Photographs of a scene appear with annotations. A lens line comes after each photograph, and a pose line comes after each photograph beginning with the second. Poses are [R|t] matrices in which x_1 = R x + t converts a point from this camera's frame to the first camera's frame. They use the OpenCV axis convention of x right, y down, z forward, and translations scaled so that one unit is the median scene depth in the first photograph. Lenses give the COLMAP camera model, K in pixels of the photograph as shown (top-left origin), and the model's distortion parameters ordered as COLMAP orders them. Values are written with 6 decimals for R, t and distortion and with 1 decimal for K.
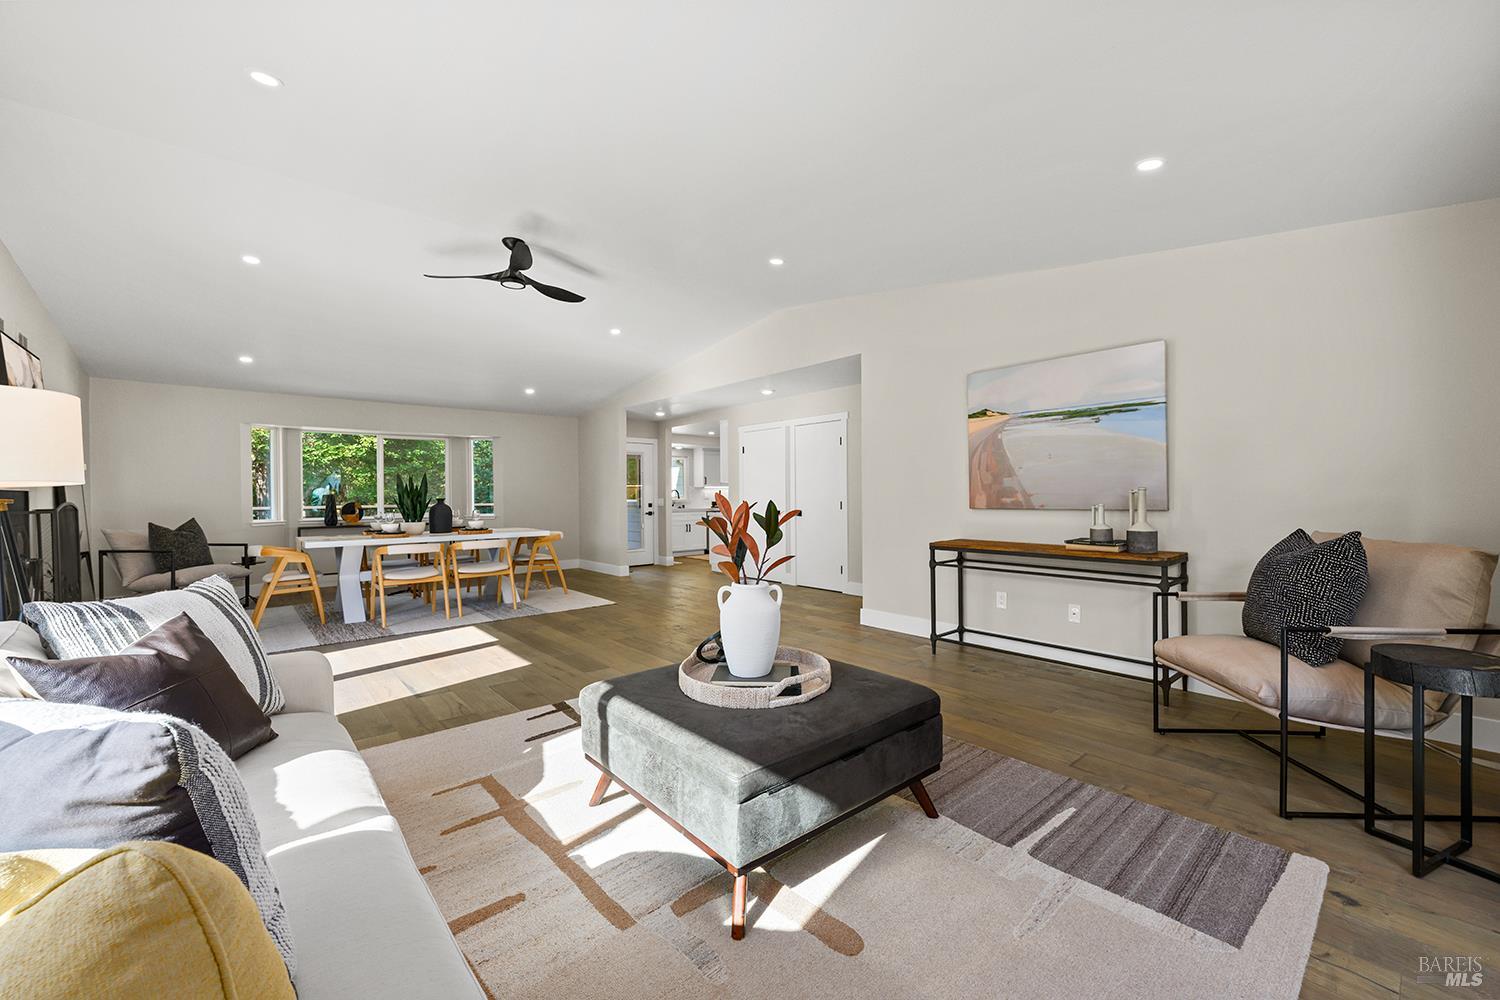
lens RADIAL K [[593.5, 0, 750.0], [0, 593.5, 500.0], [0, 0, 1]] dist [-0.000046, -0.000158]
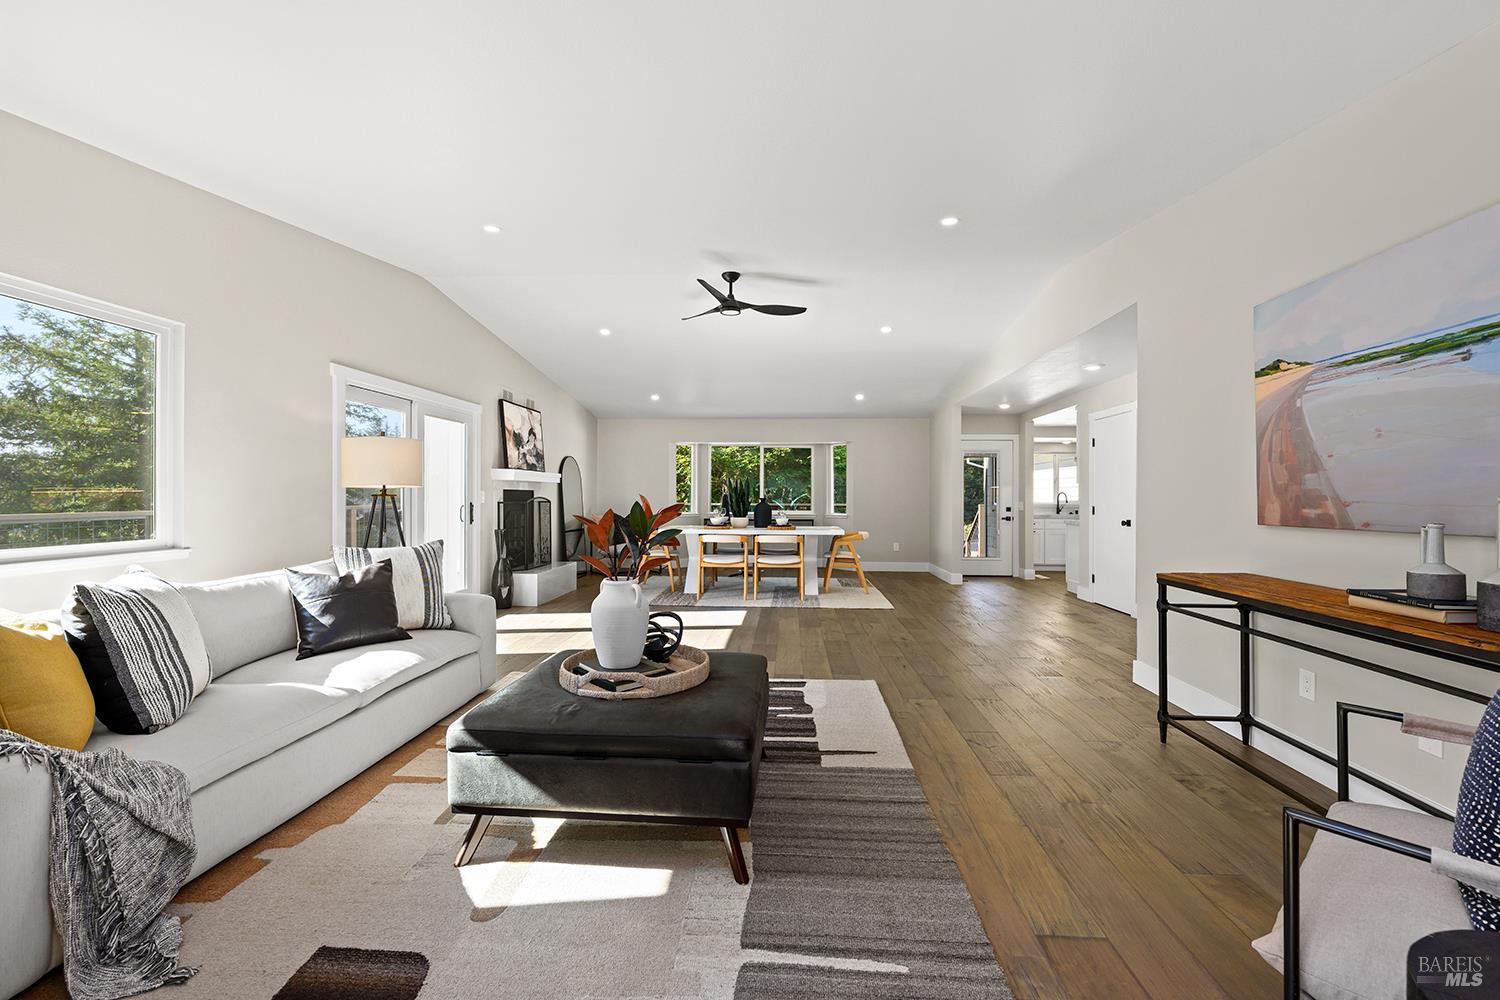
lens RADIAL K [[608.6, 0, 750.0], [0, 608.6, 500.0], [0, 0, 1]] dist [-0.001485, -0.000430]
pose [[0.711341, 0.013789, -0.702712, 0.449815], [-0.015702, 0.999870, 0.003726, -0.005443], [0.702672, 0.008383, 0.711465, 0.191835]]
